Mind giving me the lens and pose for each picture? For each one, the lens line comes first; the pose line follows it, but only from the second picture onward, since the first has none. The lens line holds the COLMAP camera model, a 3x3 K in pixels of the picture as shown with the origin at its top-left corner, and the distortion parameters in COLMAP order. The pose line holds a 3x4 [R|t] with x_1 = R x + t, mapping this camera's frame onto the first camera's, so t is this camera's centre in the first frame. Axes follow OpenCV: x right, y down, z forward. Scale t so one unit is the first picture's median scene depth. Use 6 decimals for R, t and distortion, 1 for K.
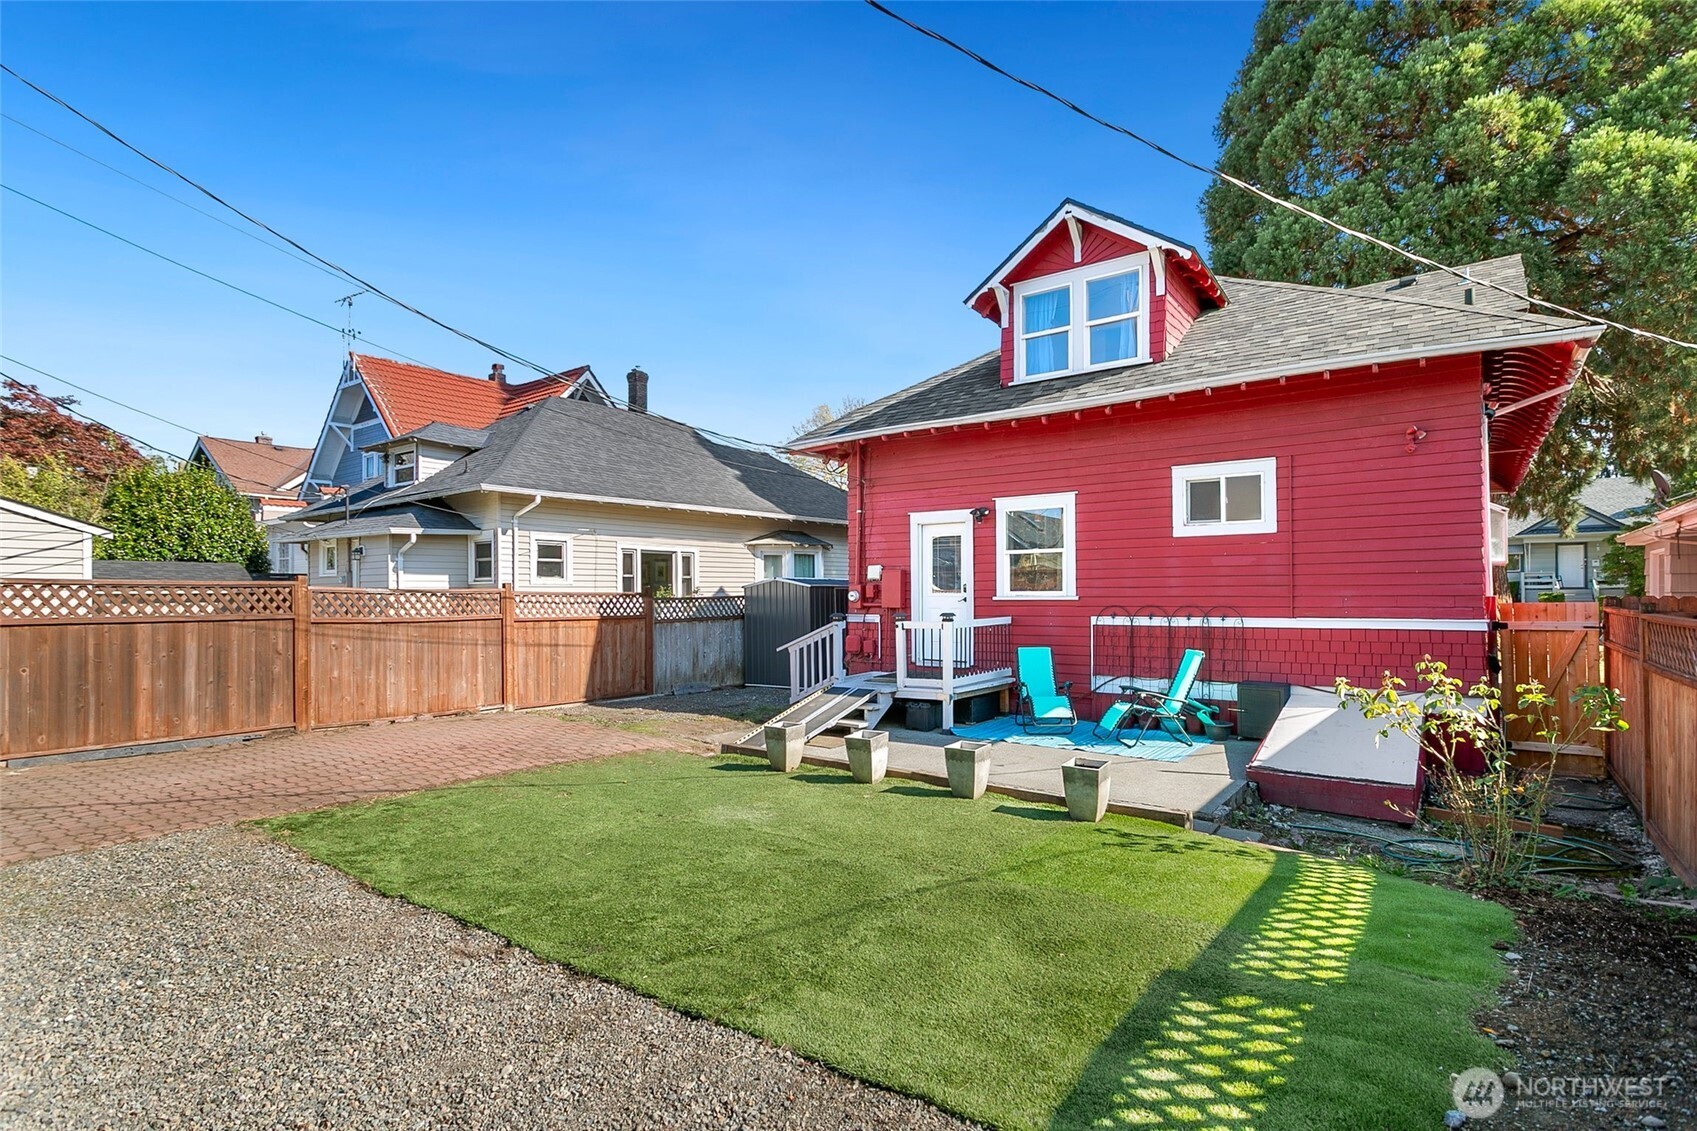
lens RADIAL K [[805.9, 0, 850.4], [0, 805.9, 574.7], [0, 0, 1]] dist [0.012572, 0.000203]
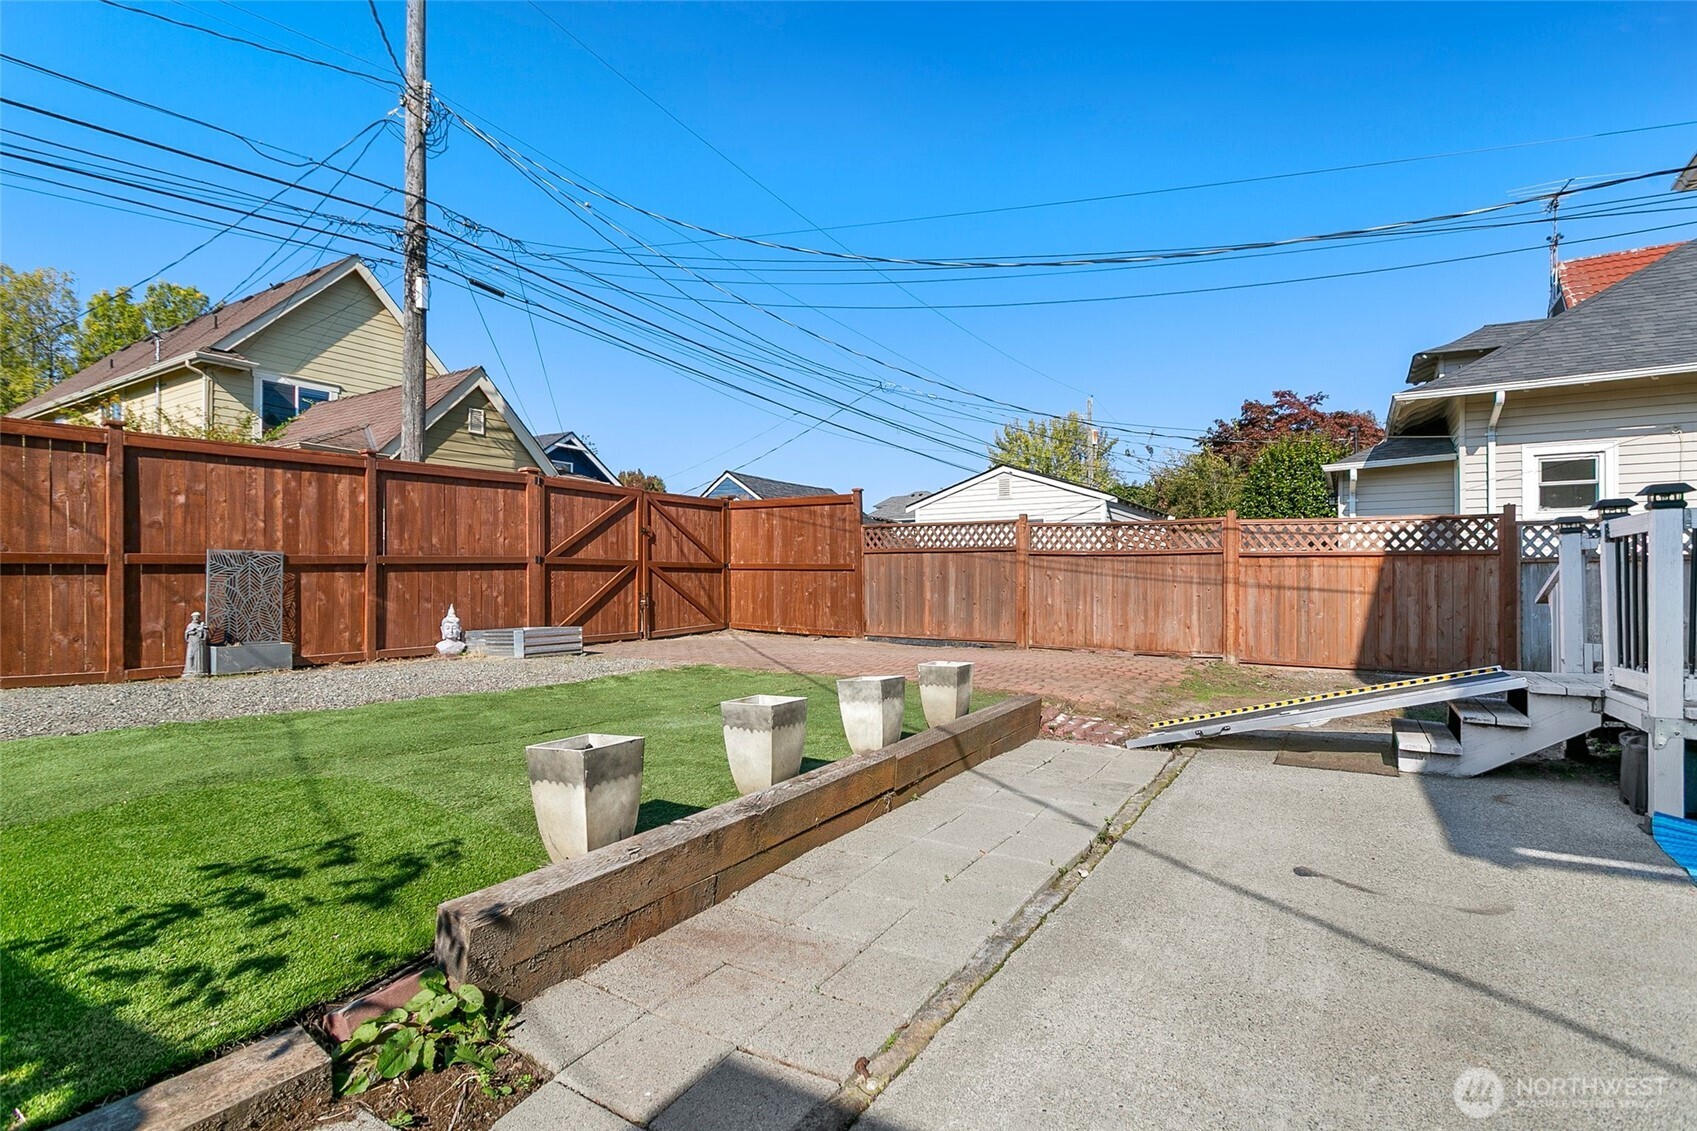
lens RADIAL K [[805.9, 0, 849.6], [0, 805.9, 570.1], [0, 0, 1]] dist [0.012572, 0.000203]
pose [[0.095699, -0.005713, -0.995394, 0.370602], [0.025472, 0.999670, -0.003288, 0.063473], [0.995084, -0.025040, 0.095813, 0.515389]]
